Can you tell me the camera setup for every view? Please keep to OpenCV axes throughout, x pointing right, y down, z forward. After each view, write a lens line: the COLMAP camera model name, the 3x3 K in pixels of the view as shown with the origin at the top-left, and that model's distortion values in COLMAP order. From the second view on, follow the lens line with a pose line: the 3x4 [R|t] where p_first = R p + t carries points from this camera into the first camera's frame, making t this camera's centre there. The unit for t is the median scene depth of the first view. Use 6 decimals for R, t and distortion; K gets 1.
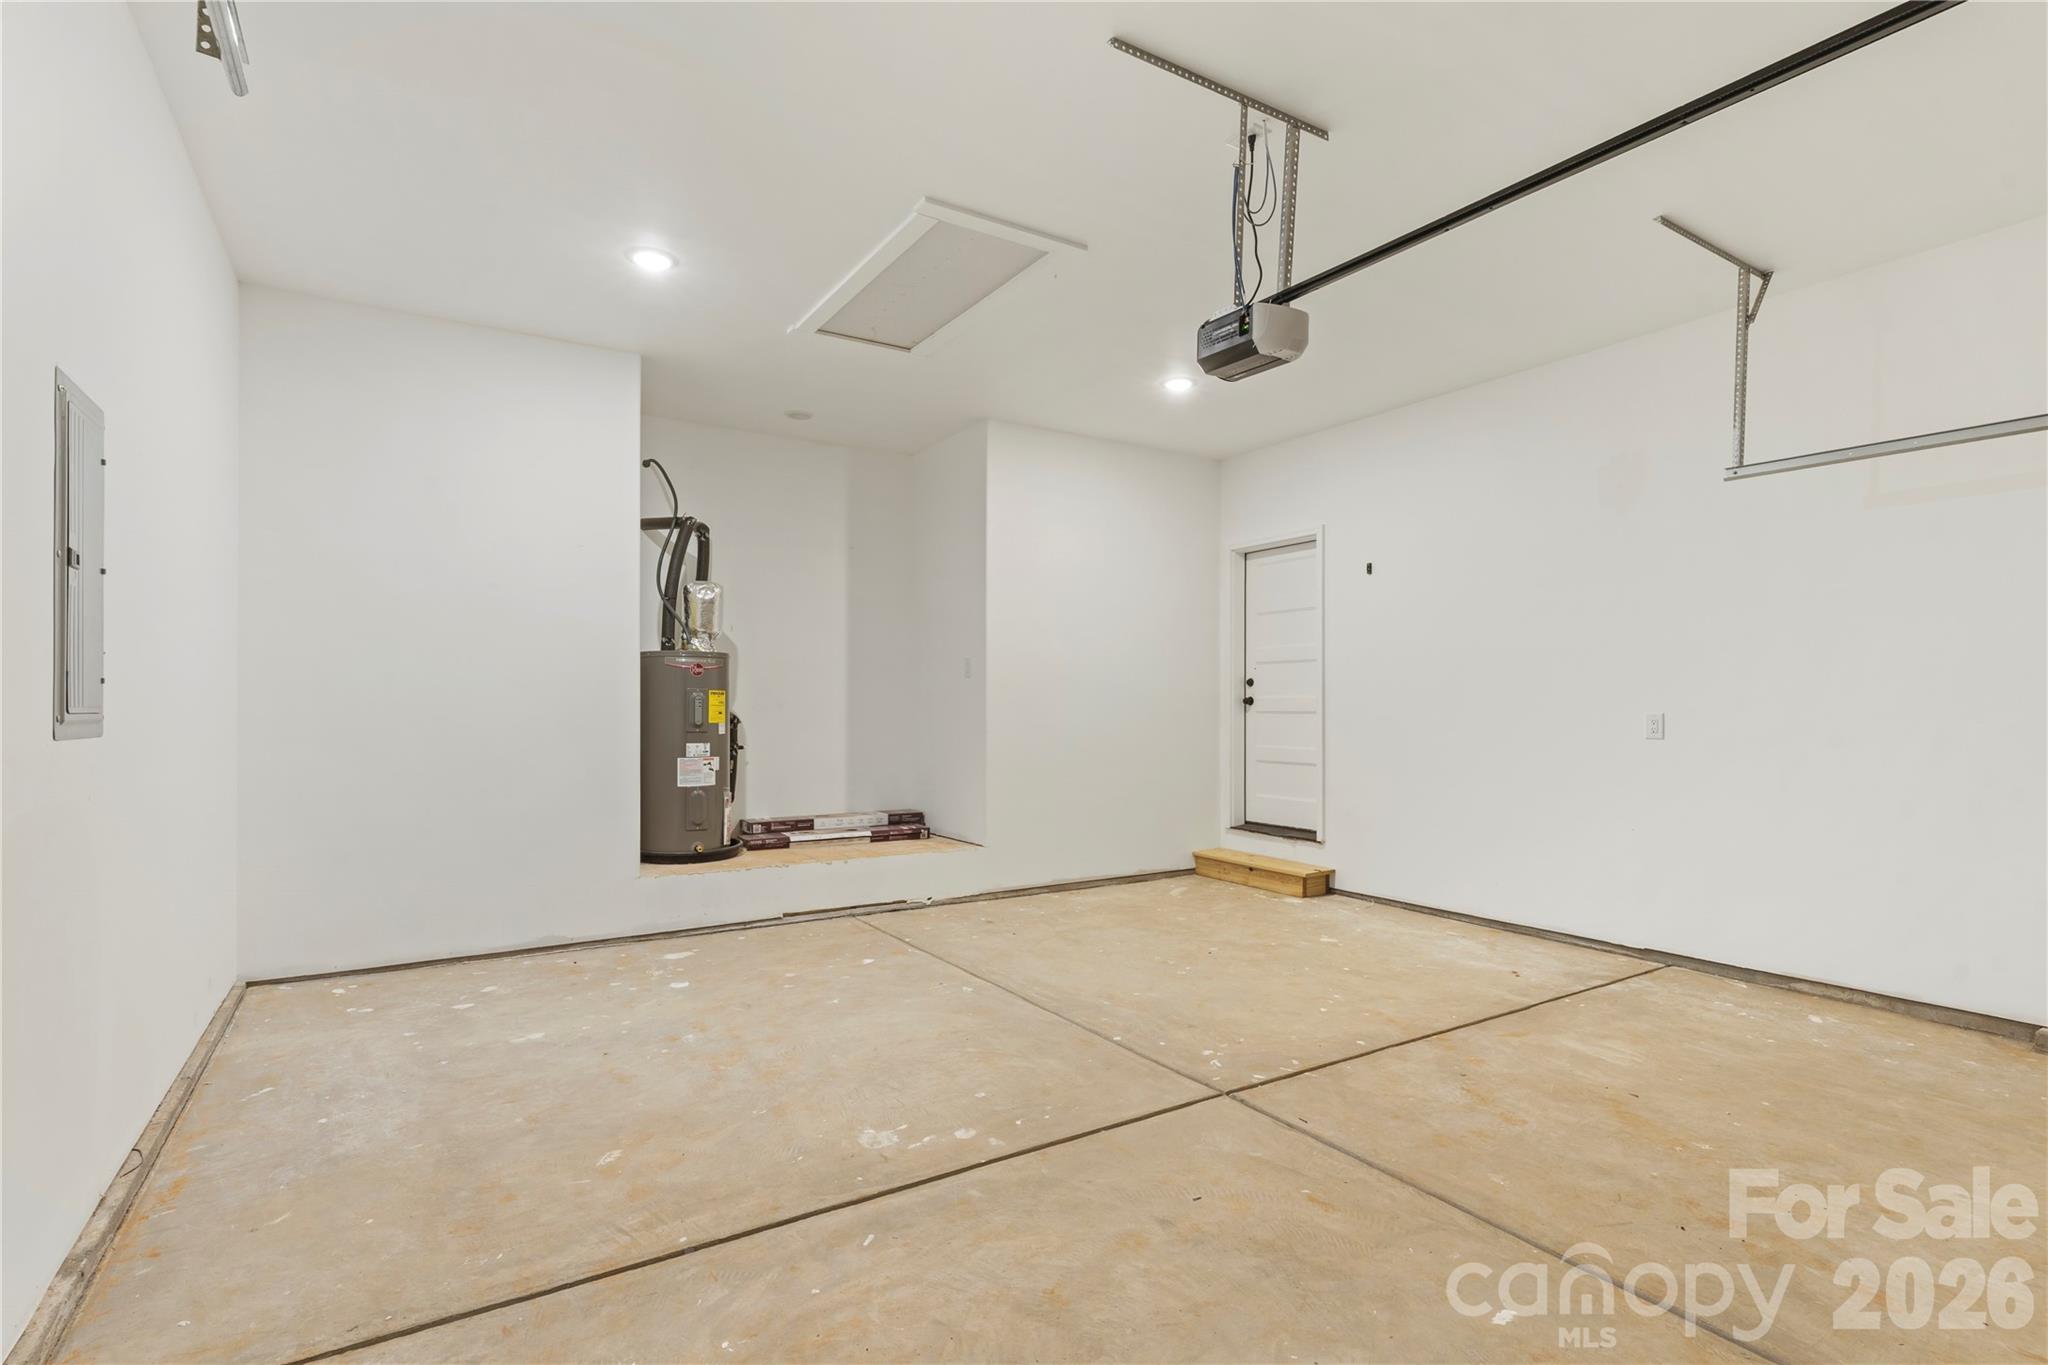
lens RADIAL K [[991.8, 0, 1023.7], [0, 991.8, 693.8], [0, 0, 1]] dist [0.000774, -0.000089]
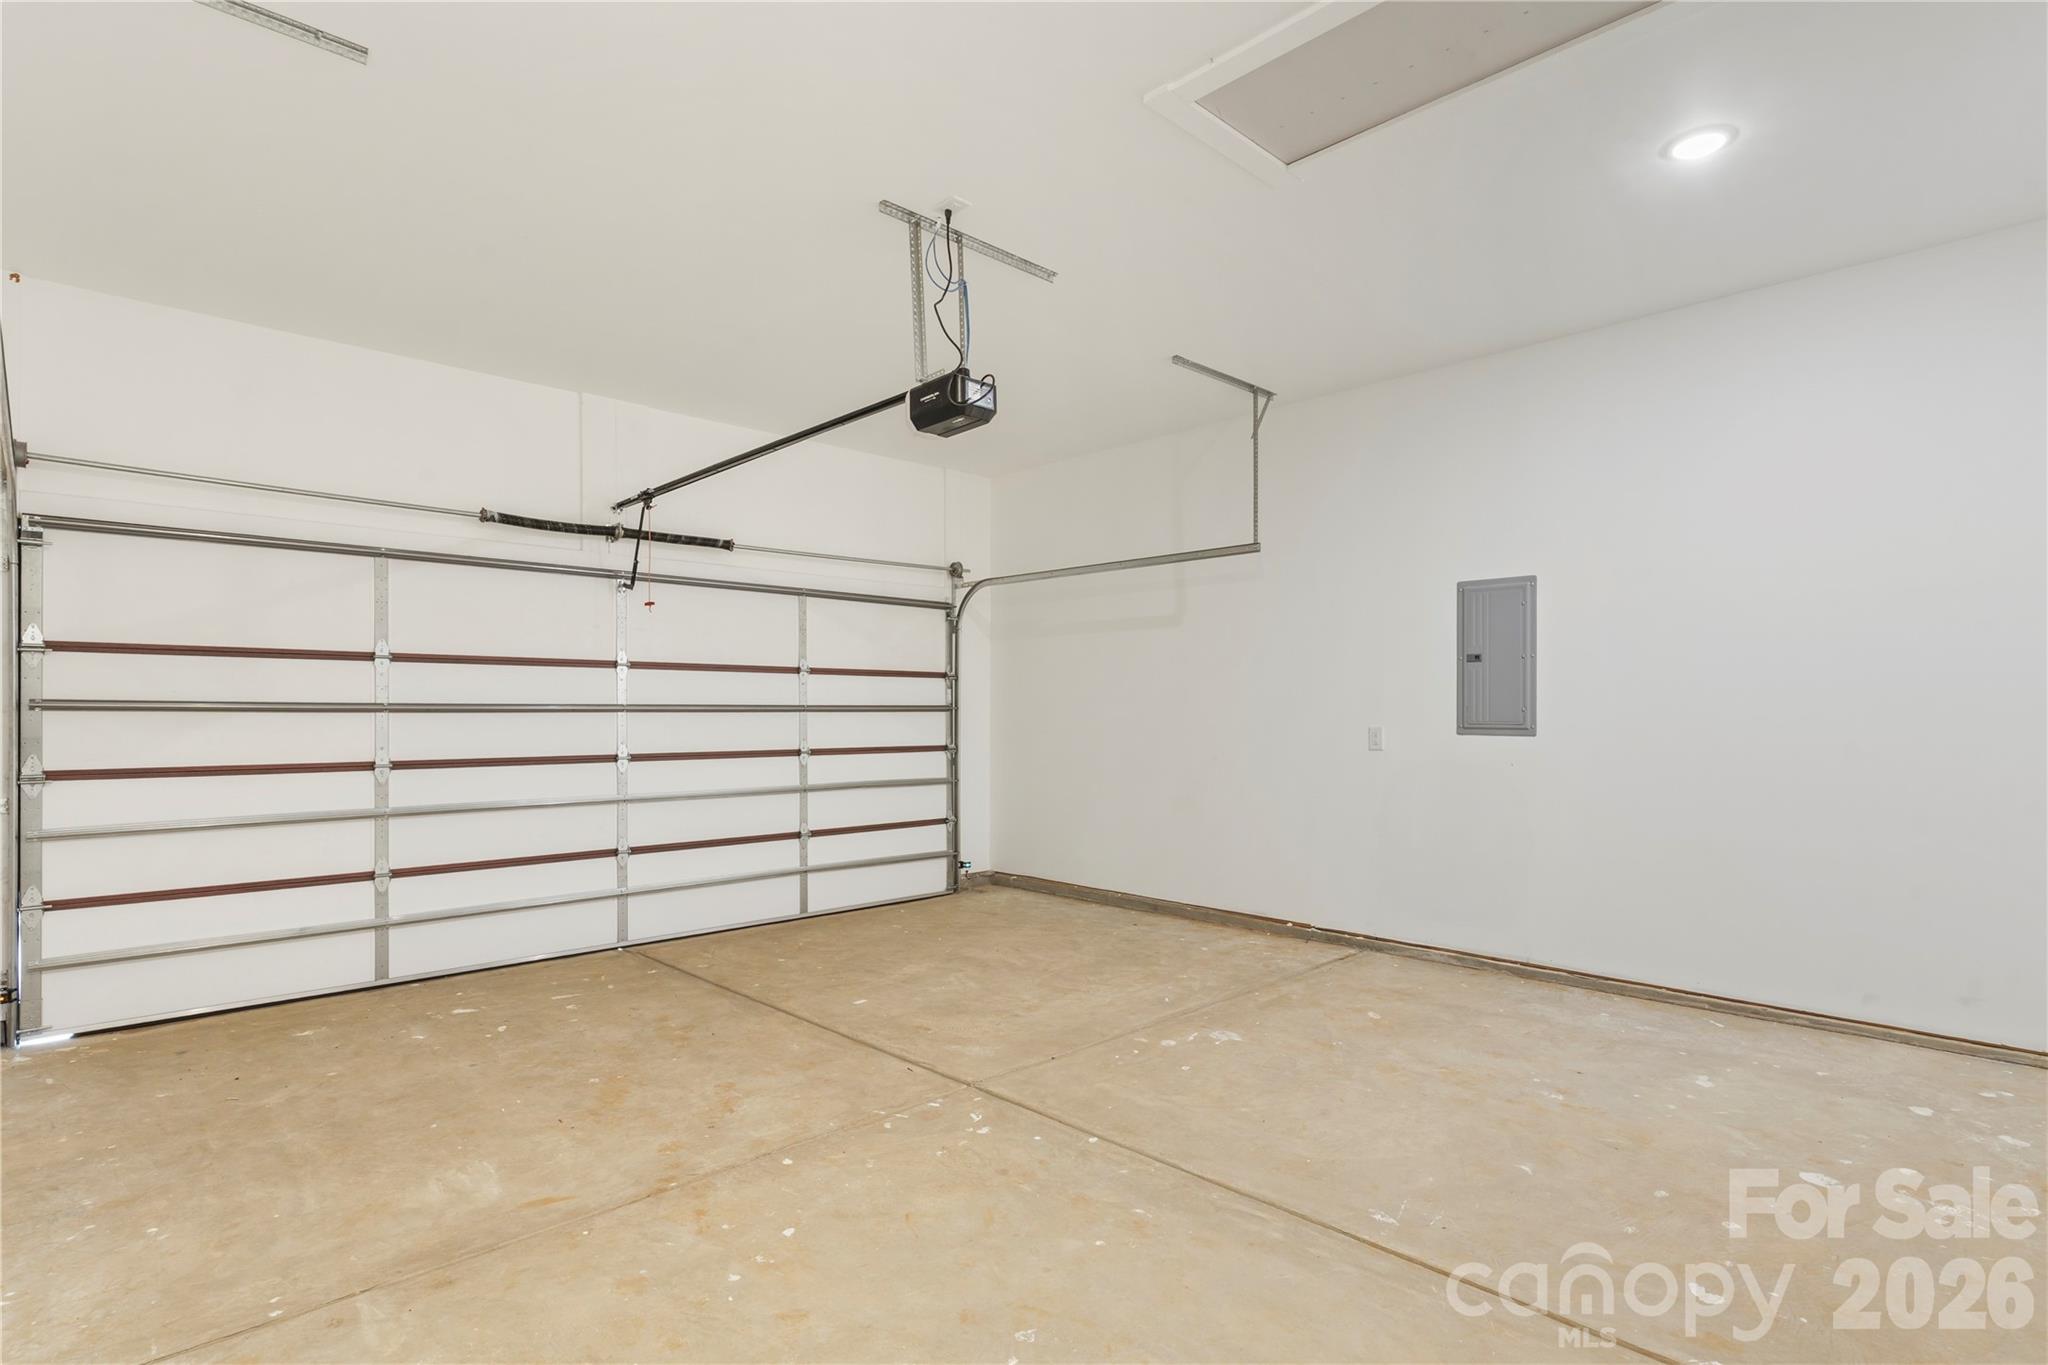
lens RADIAL K [[1039.4, 0, 1025.7], [0, 1039.4, 692.9], [0, 0, 1]] dist [-0.001463, -0.000186]
pose [[-0.981356, -0.002872, -0.192178, 0.345174], [0.002313, 0.999639, -0.026753, 0.006866], [0.192186, -0.026699, -0.980995, 2.024944]]
